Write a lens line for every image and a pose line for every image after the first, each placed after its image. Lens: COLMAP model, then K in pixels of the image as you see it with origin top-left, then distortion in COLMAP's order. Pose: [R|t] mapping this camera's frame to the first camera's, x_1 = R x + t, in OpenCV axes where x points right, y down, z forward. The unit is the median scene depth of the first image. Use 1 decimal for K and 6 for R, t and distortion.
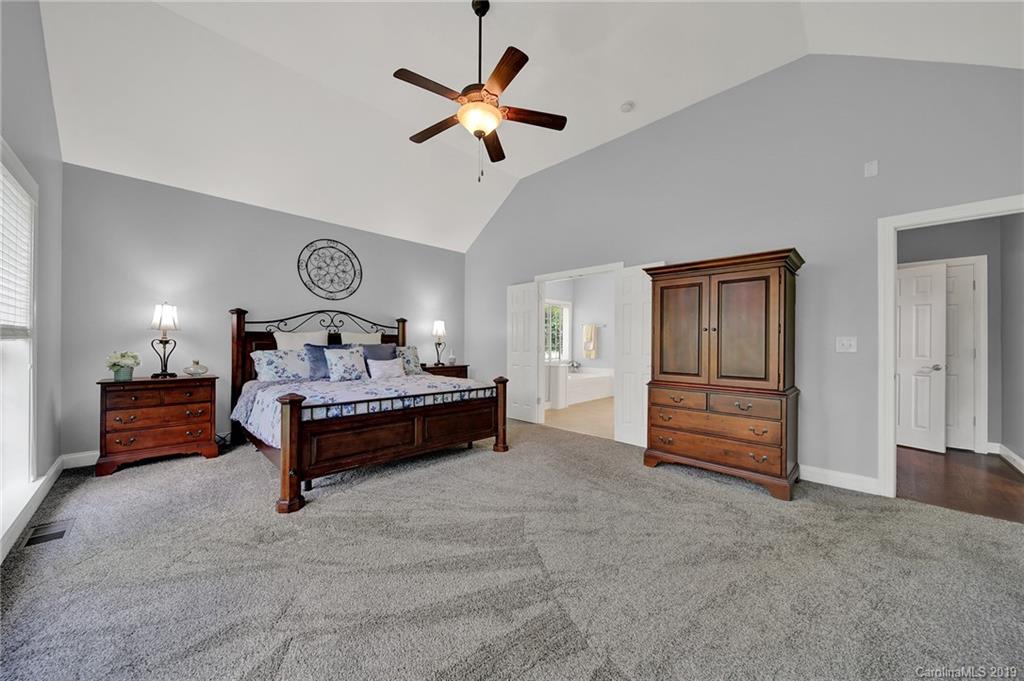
lens RADIAL K [[360.5, 0, 514.6], [0, 360.5, 343.2], [0, 0, 1]] dist [-0.000838, -0.000050]
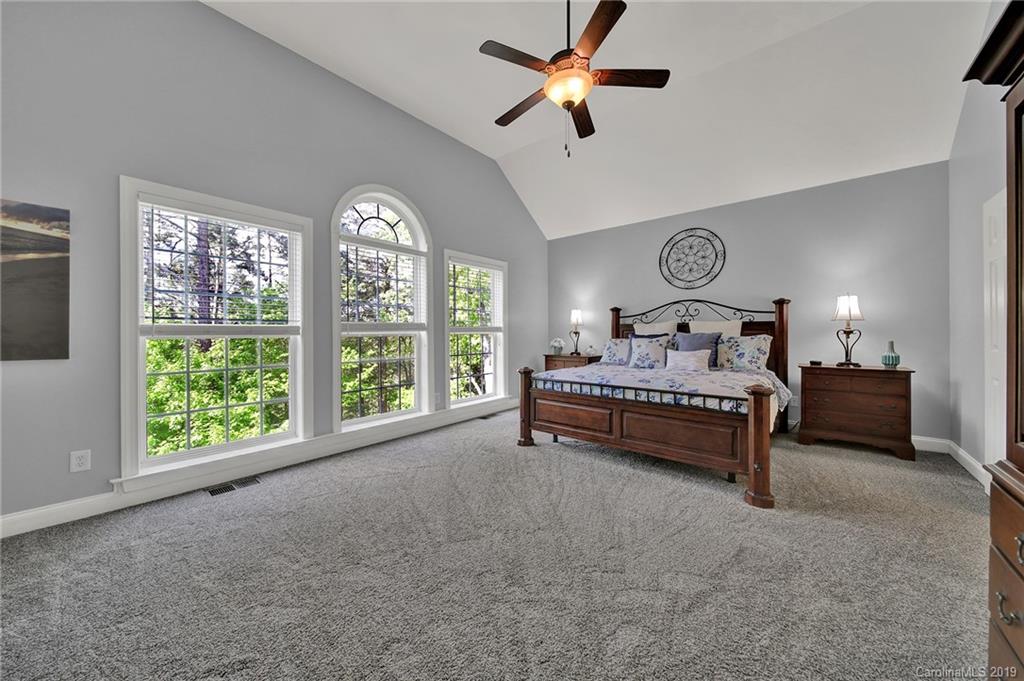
lens RADIAL K [[360.5, 0, 514.6], [0, 360.5, 337.2], [0, 0, 1]] dist [-0.000838, -0.000050]
pose [[0.082949, 0.005023, -0.996541, 0.561325], [0.006772, 0.999961, 0.005604, 0.004653], [0.996531, -0.007213, 0.082912, 0.545654]]
